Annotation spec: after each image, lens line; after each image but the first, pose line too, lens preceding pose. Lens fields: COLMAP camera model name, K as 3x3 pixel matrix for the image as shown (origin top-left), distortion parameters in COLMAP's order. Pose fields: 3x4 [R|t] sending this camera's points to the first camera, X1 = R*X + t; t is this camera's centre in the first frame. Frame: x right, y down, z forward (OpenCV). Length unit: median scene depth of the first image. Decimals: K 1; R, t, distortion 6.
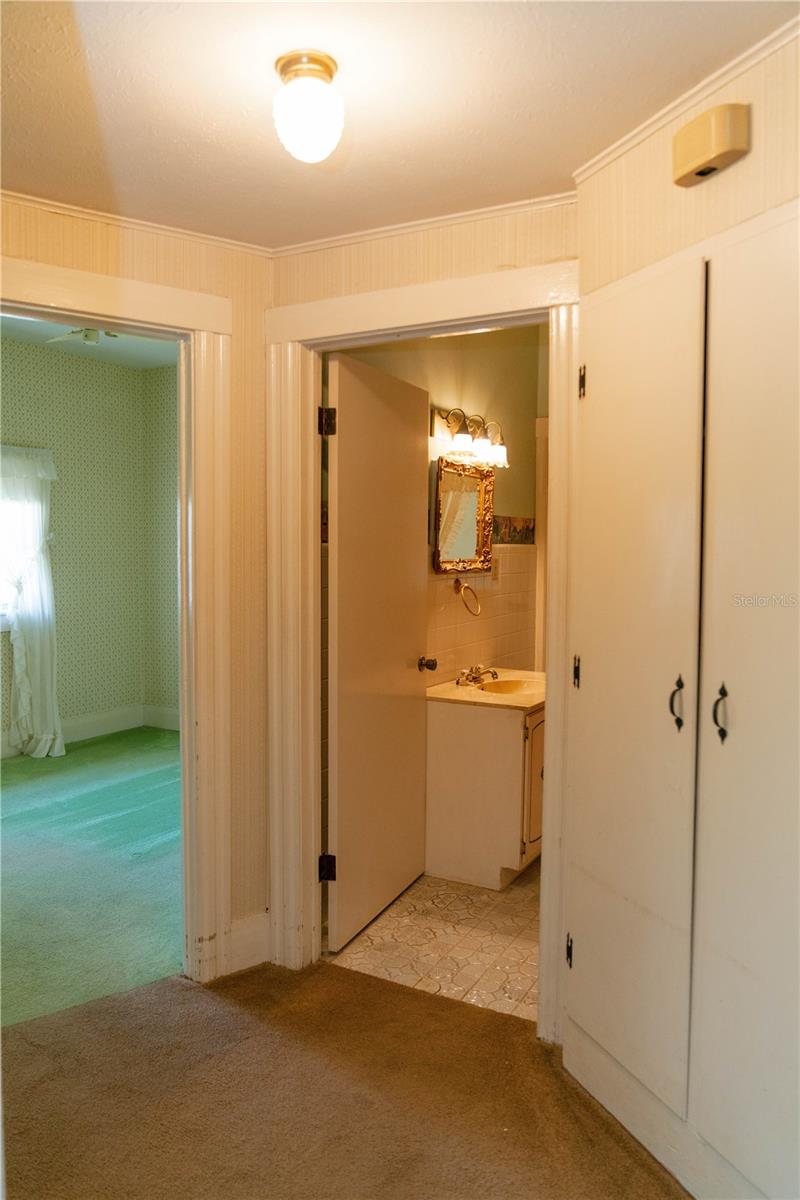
lens RADIAL K [[863.9, 0, 400.0], [0, 863.9, 600.0], [0, 0, 1]] dist [-0.018869, 0.004672]
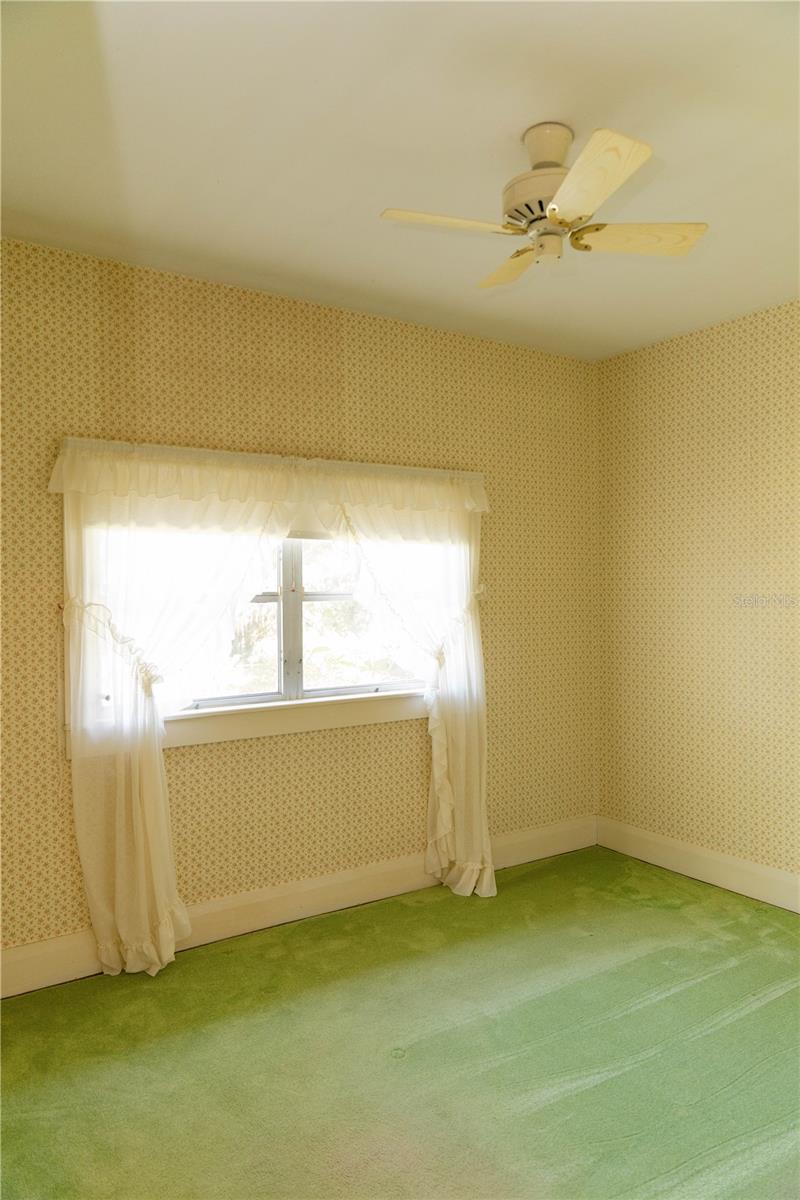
lens RADIAL K [[814.9, 0, 400.5], [0, 814.9, 597.7], [0, 0, 1]] dist [-0.035360, 0.025377]
pose [[0.886402, -0.009768, -0.462813, -0.146817], [-0.015153, 0.998629, -0.050098, -0.031294], [0.462668, 0.051420, 0.885039, 0.358511]]
